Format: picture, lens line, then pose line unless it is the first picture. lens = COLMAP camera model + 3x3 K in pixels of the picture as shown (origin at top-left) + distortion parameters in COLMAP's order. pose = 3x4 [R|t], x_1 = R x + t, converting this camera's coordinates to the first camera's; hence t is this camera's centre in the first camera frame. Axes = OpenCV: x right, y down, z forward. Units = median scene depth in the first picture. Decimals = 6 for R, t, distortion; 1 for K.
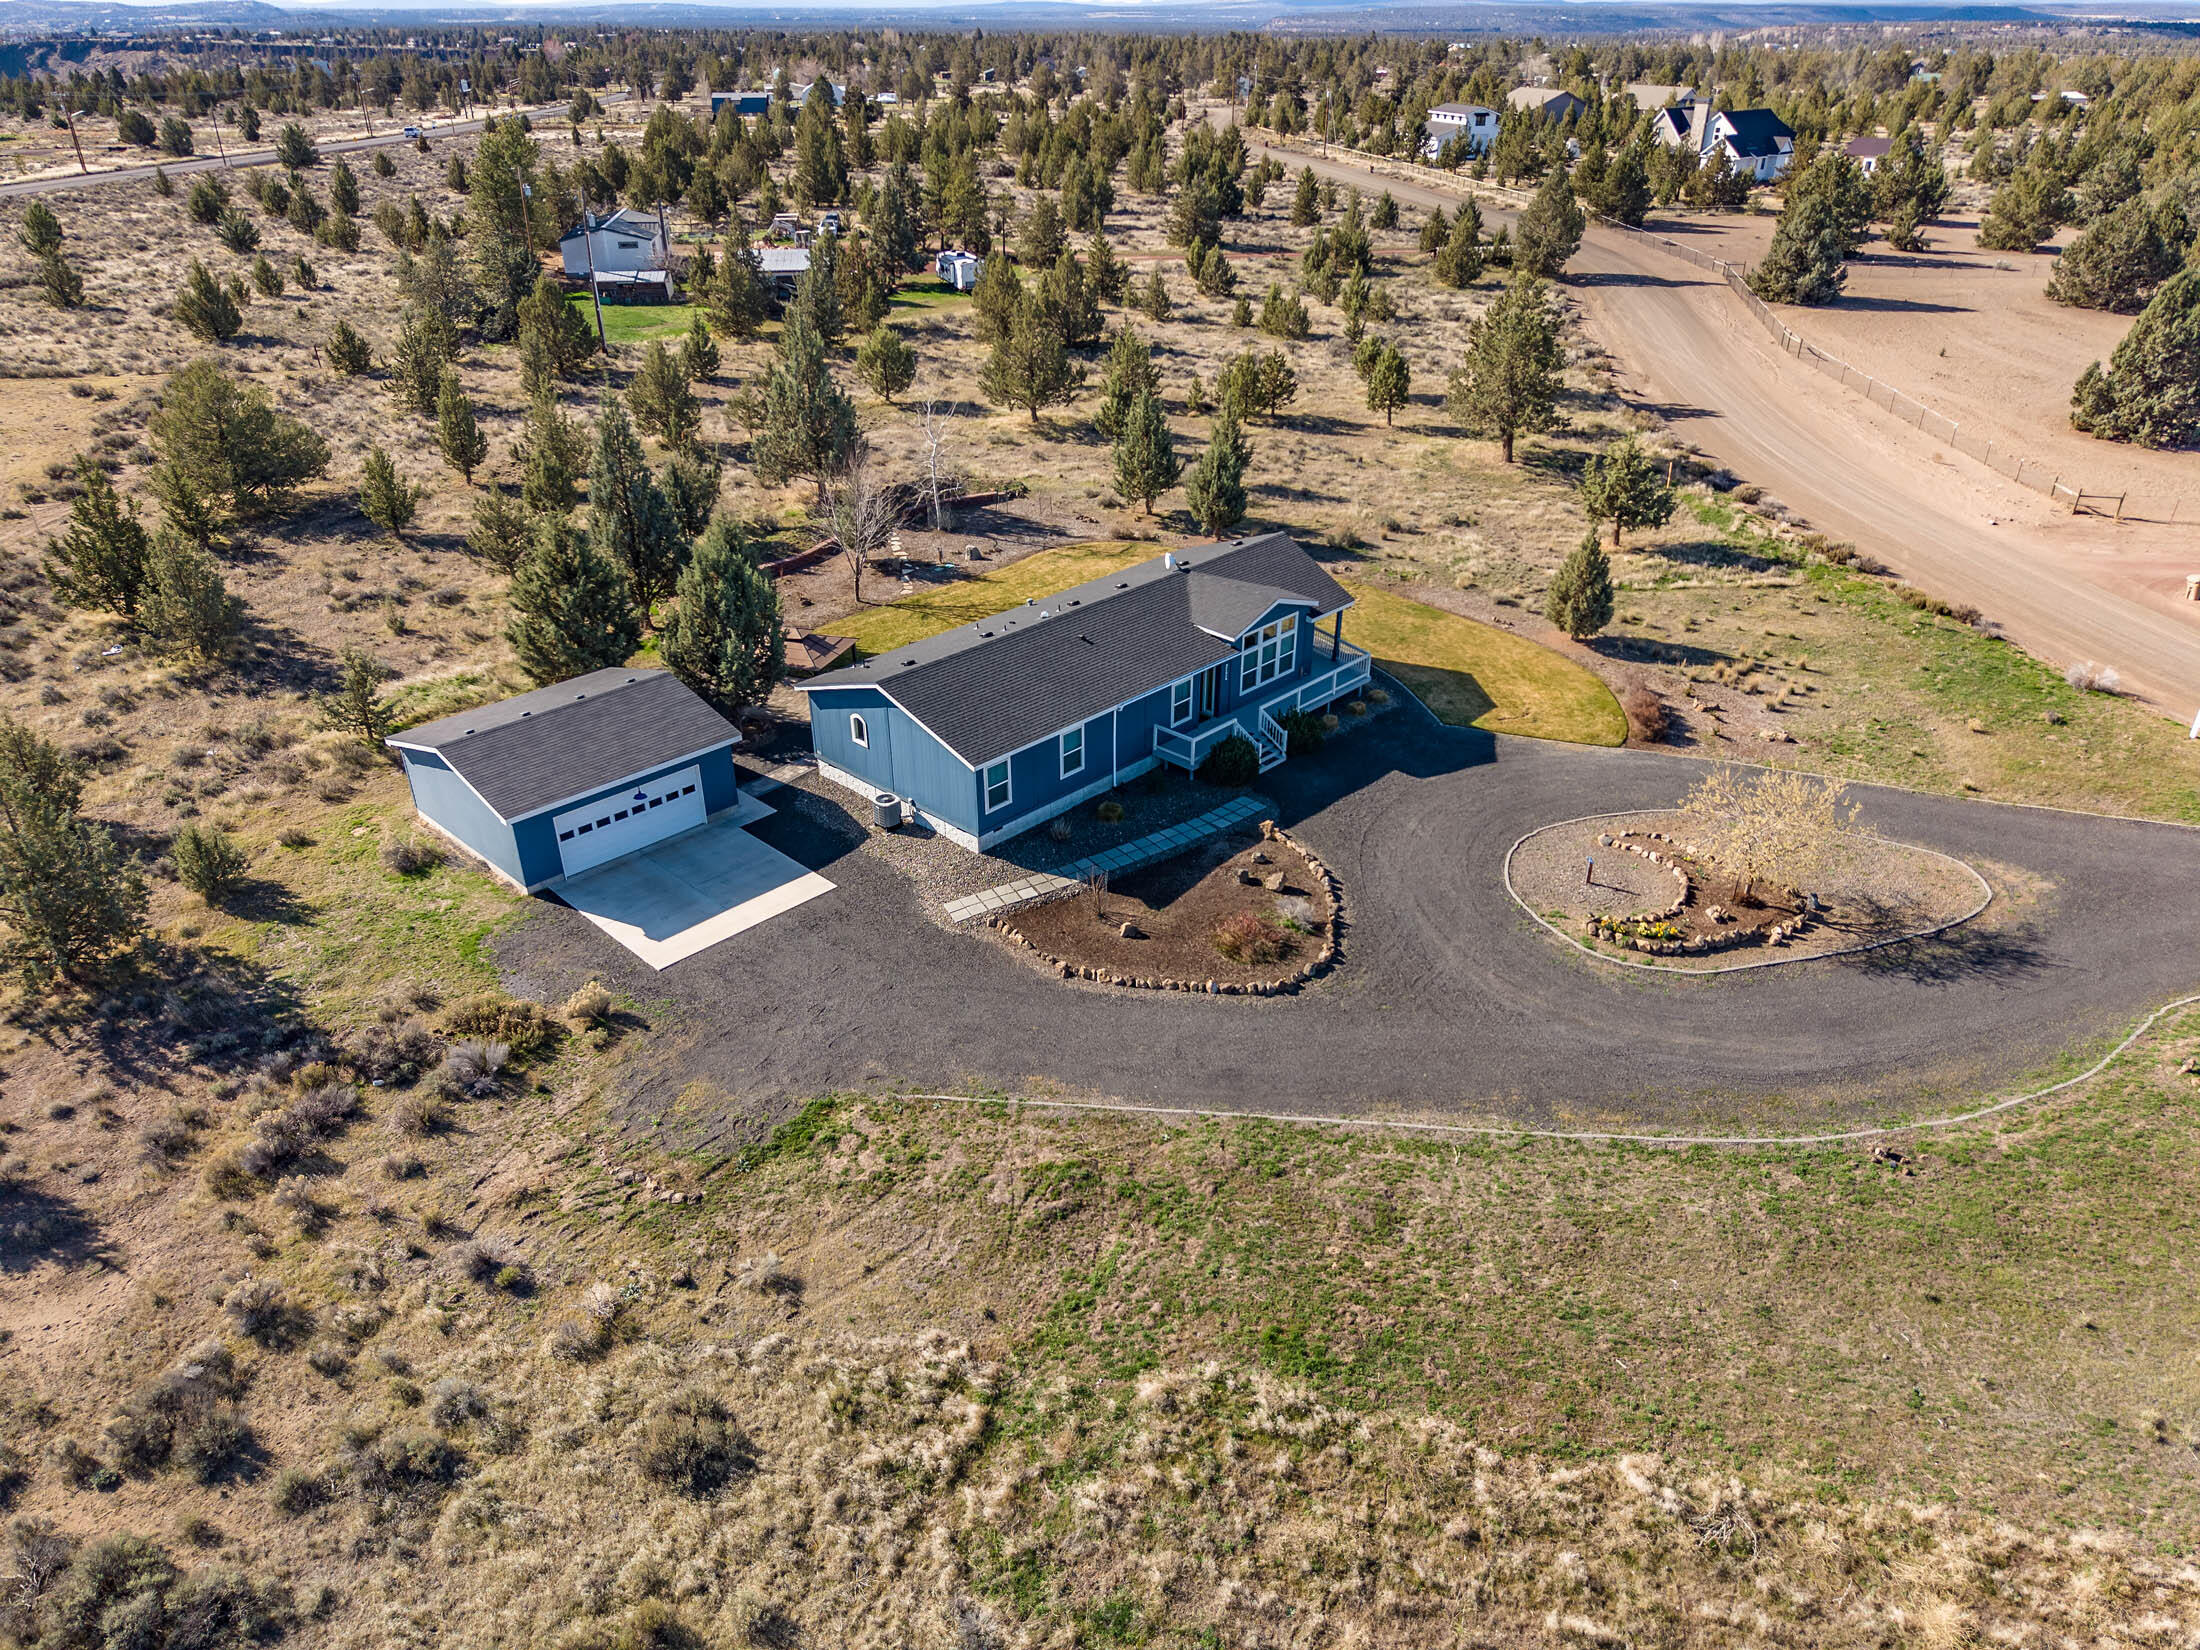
lens RADIAL K [[1470.5, 0, 1103.2], [0, 1470.5, 817.6], [0, 0, 1]] dist [0.018537, -0.015607]
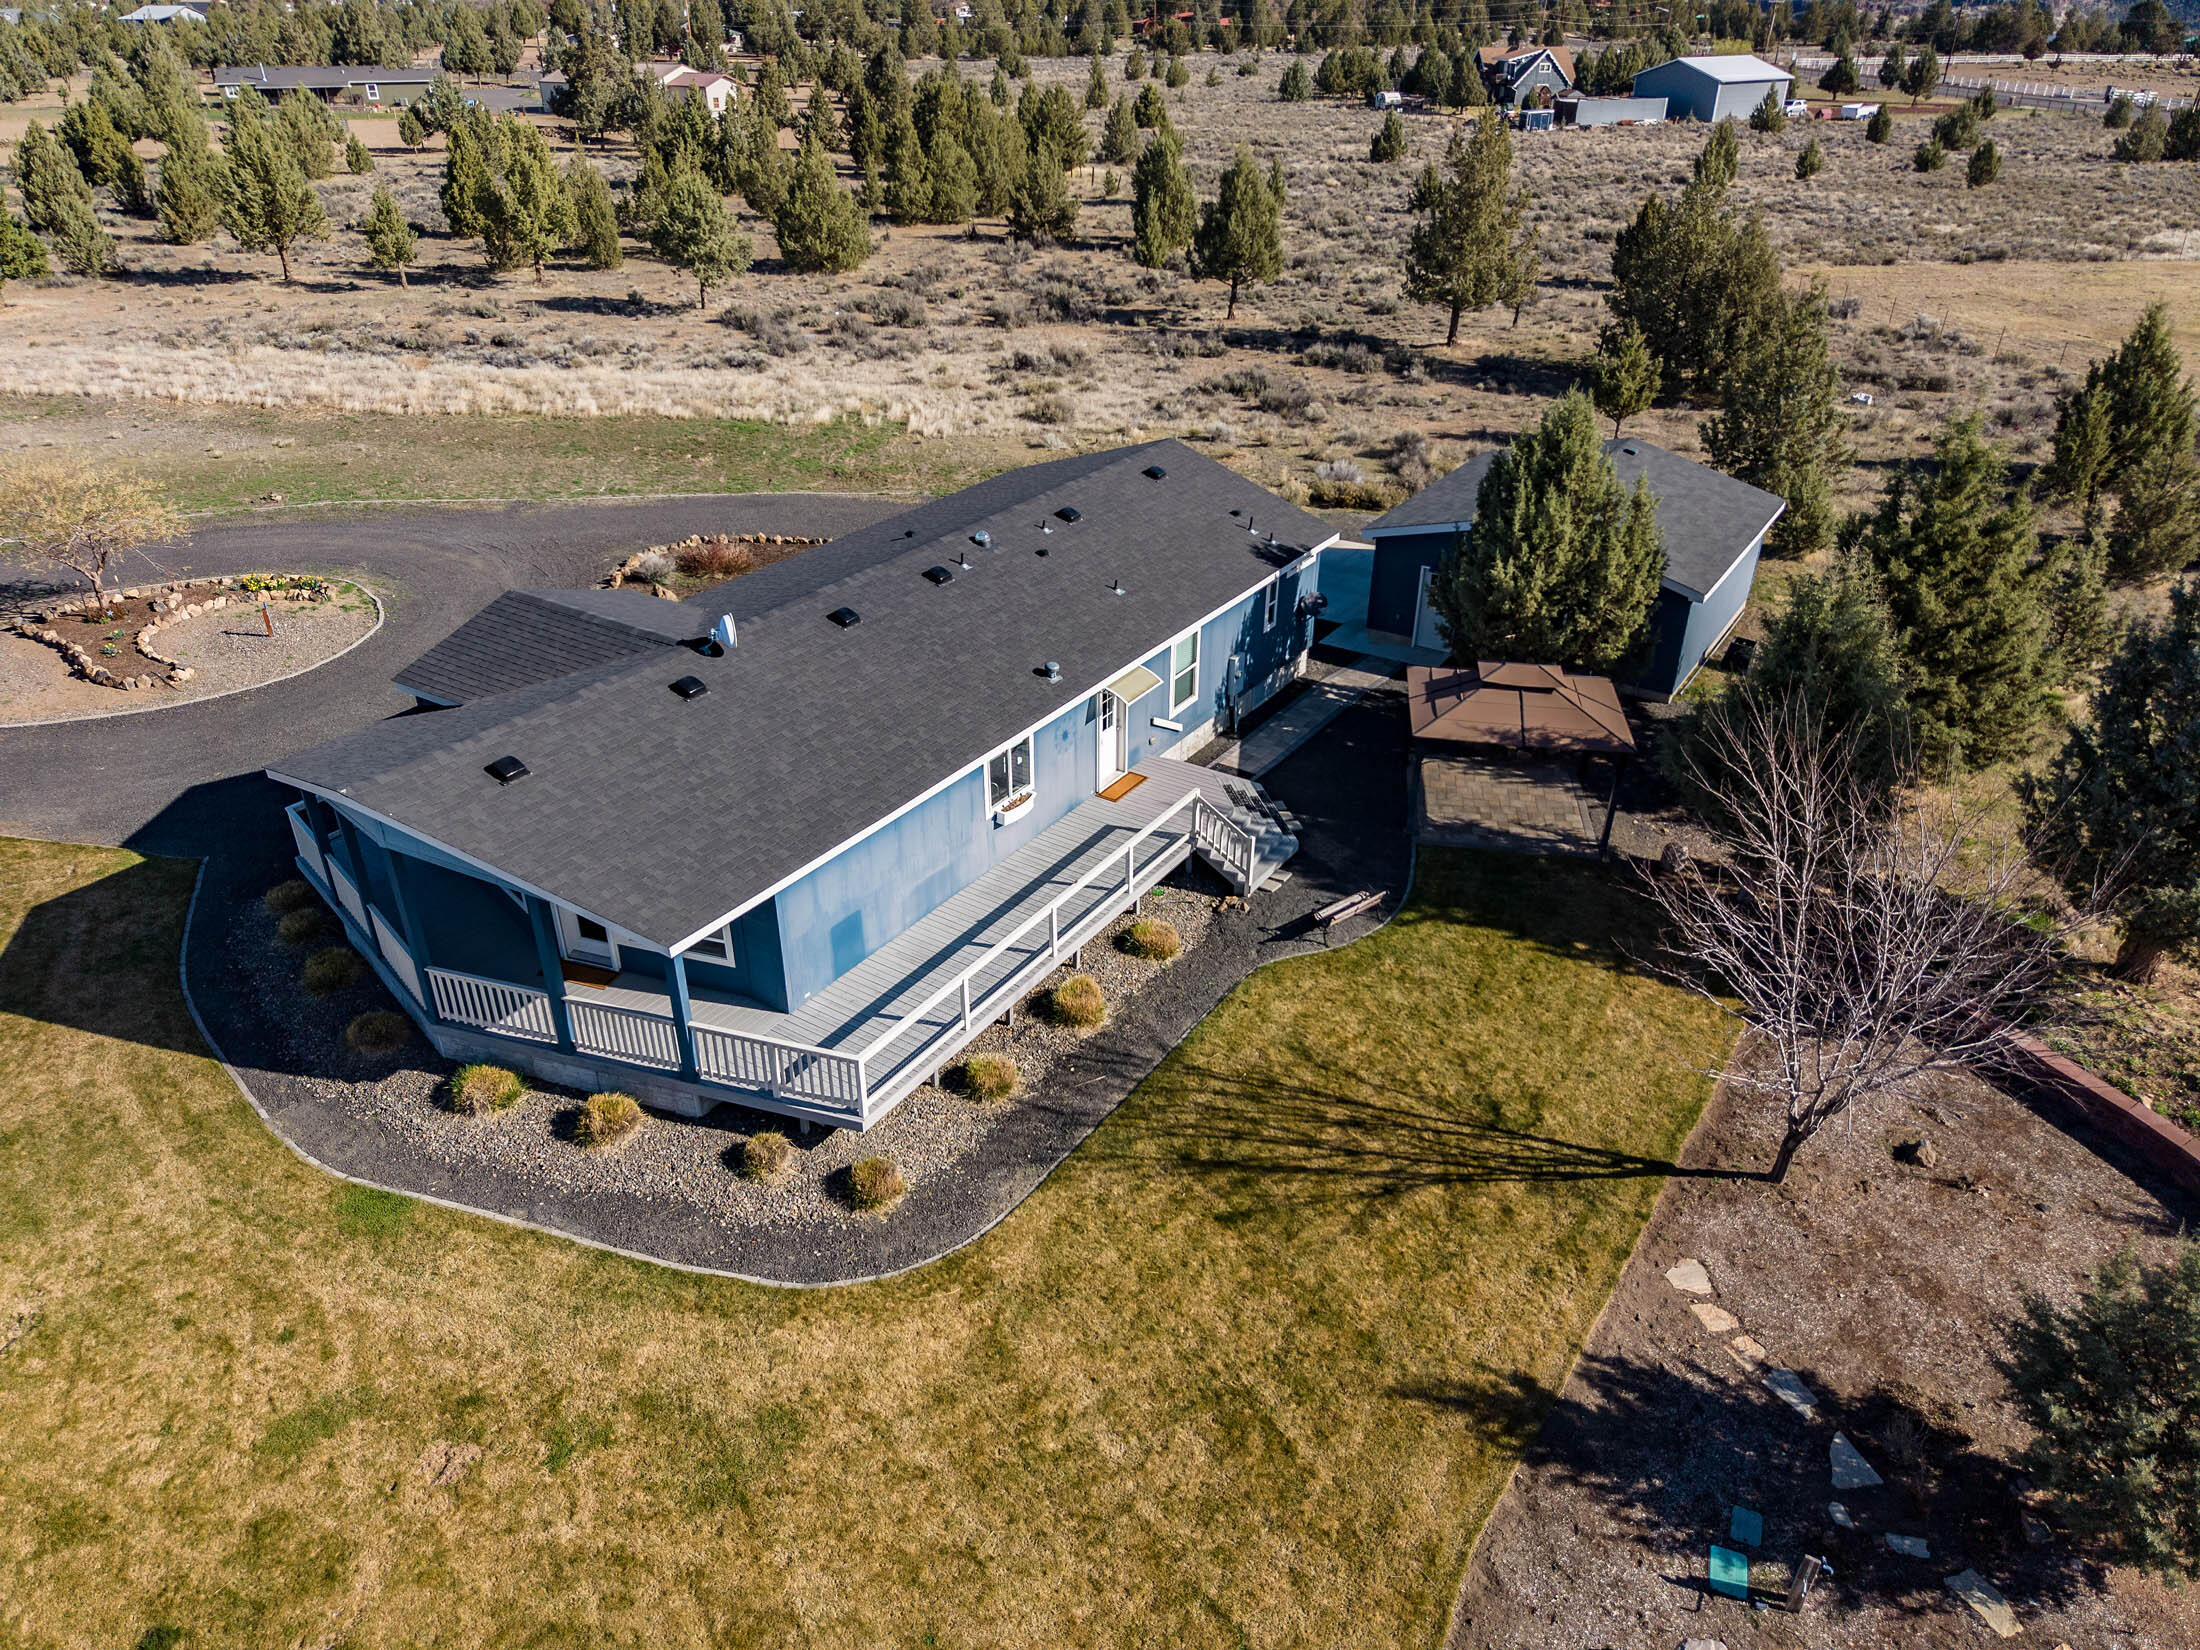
lens RADIAL K [[1470.5, 0, 1104.6], [0, 1470.5, 821.7], [0, 0, 1]] dist [0.018537, -0.015607]
pose [[-0.983672, 0.087486, -0.157274, 0.009599], [-0.087004, 0.533821, 0.841110, -0.517290], [0.157541, 0.841060, -0.517493, 1.300103]]
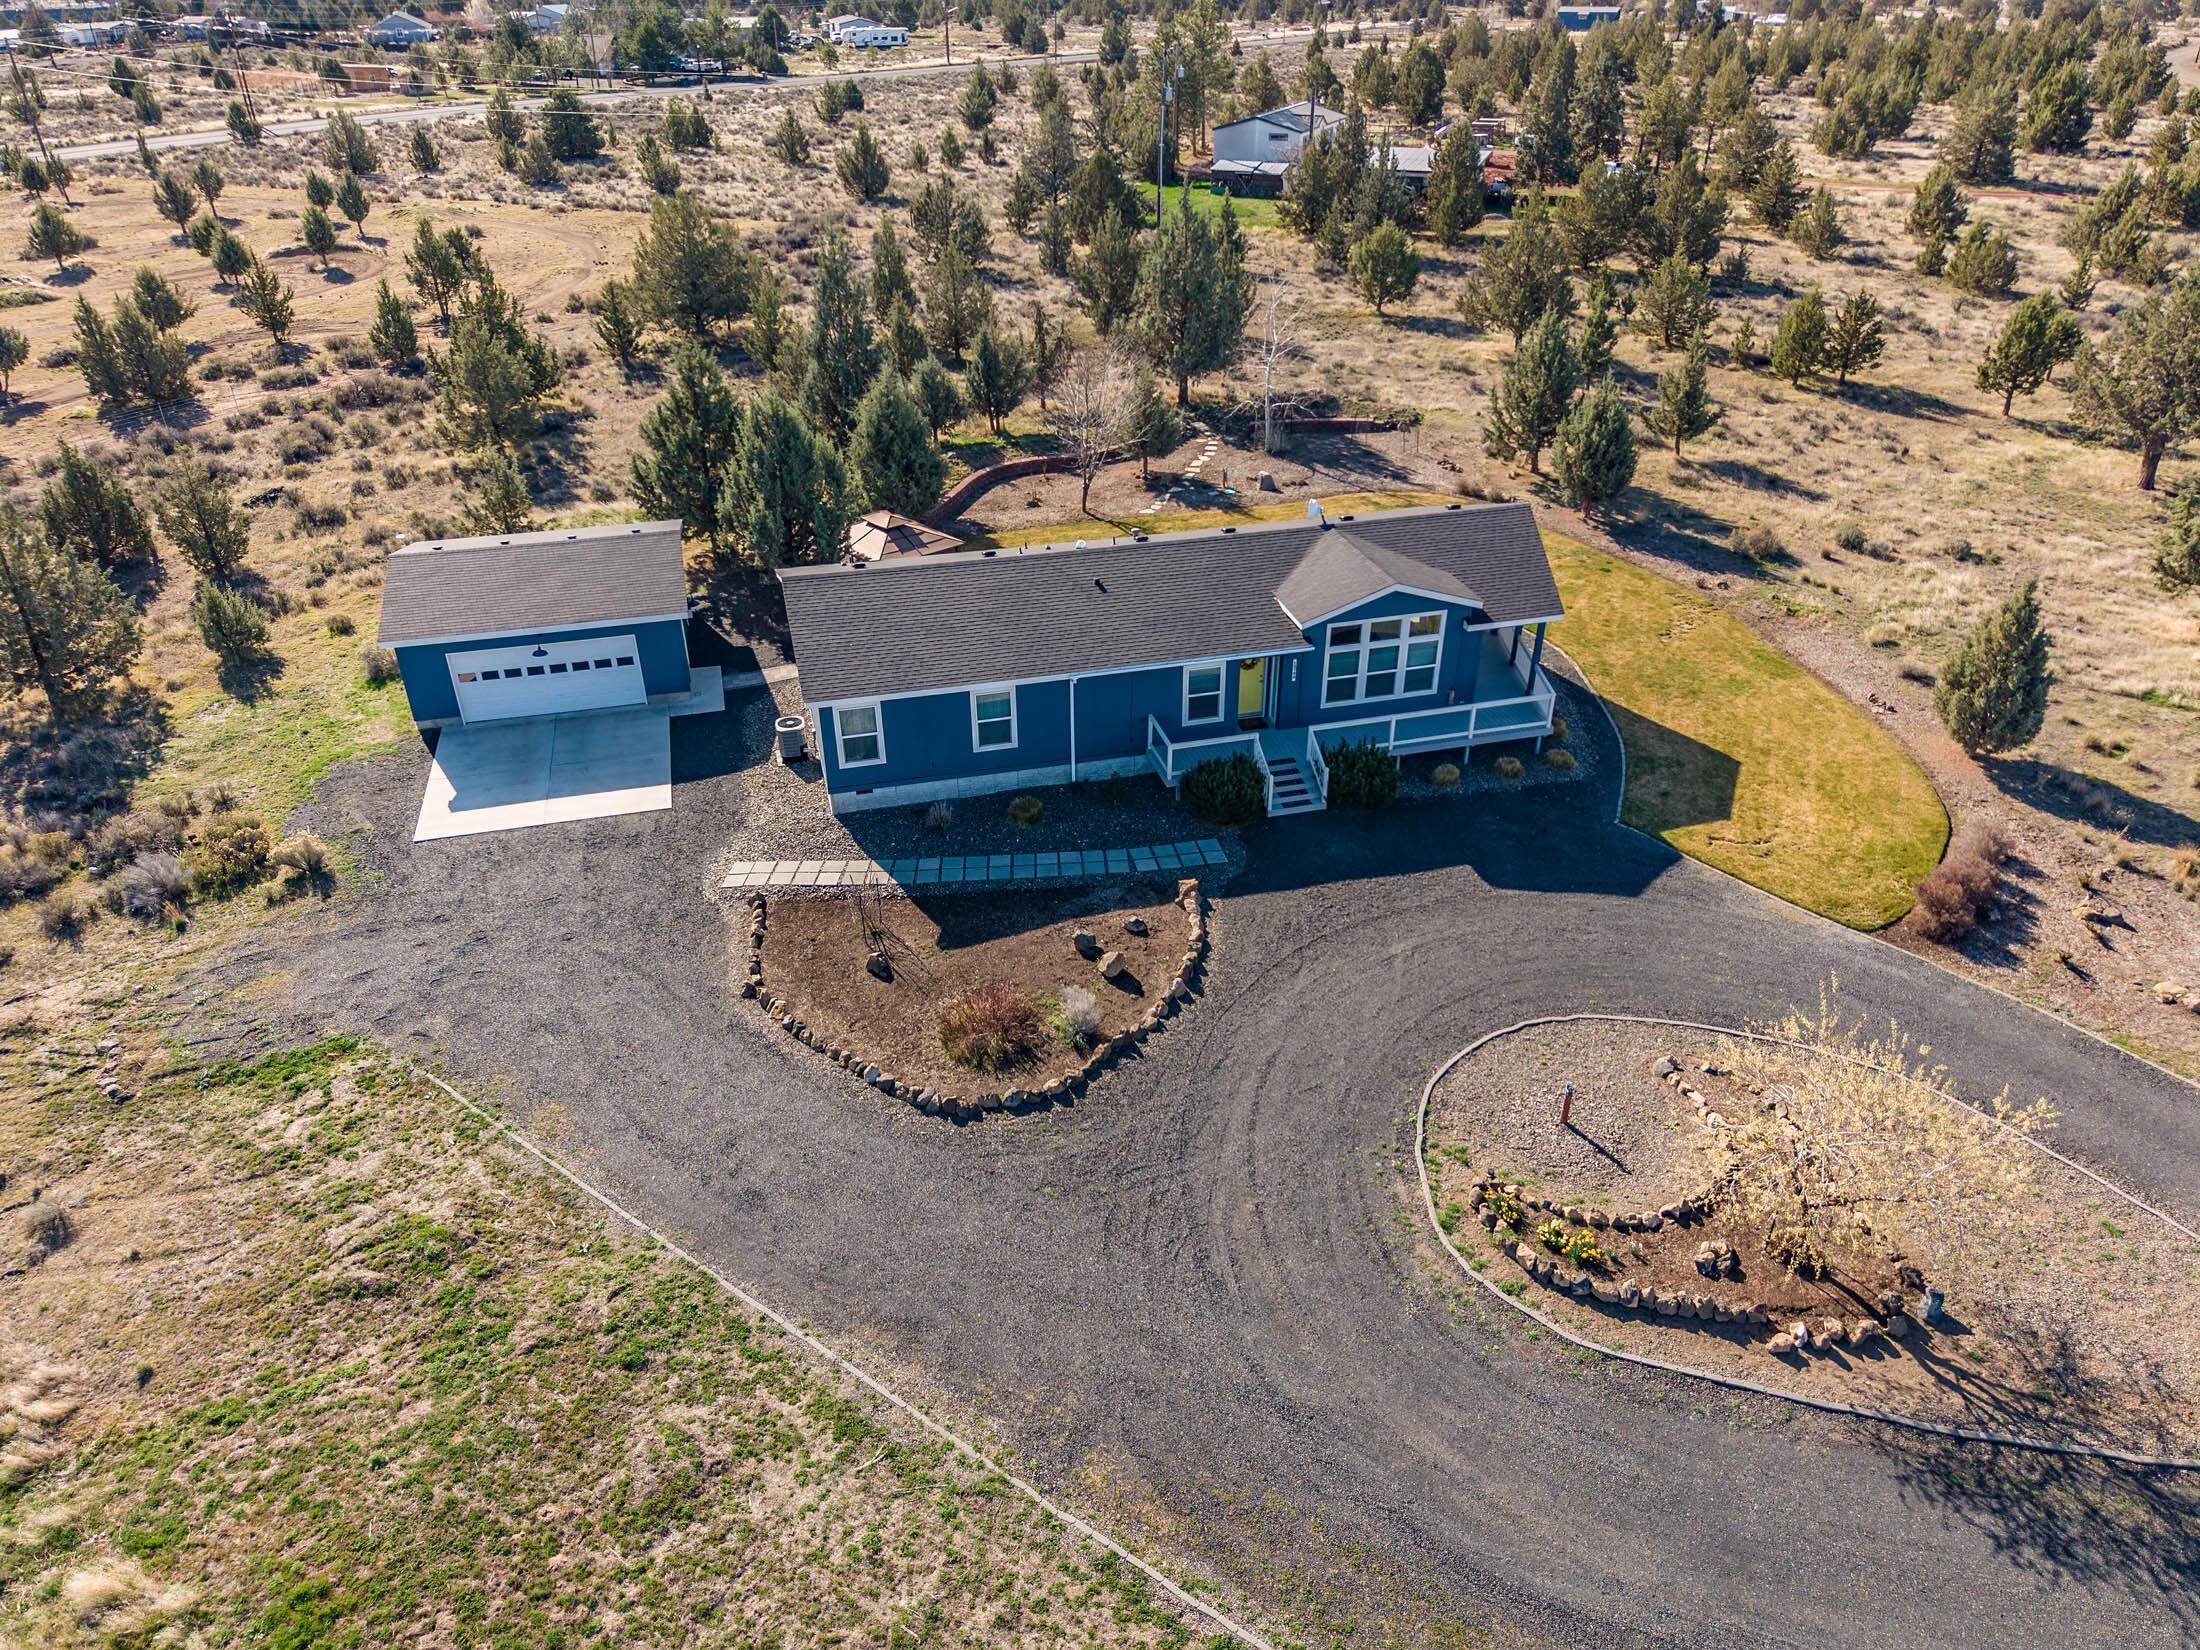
lens RADIAL K [[1470.5, 0, 1103.0], [0, 1470.5, 830.4], [0, 0, 1]] dist [0.018537, -0.015607]
pose [[0.851467, 0.264955, -0.452552, 0.336156], [-0.245680, 0.963956, 0.102126, -0.070770], [0.463299, 0.024226, 0.885871, 0.307704]]
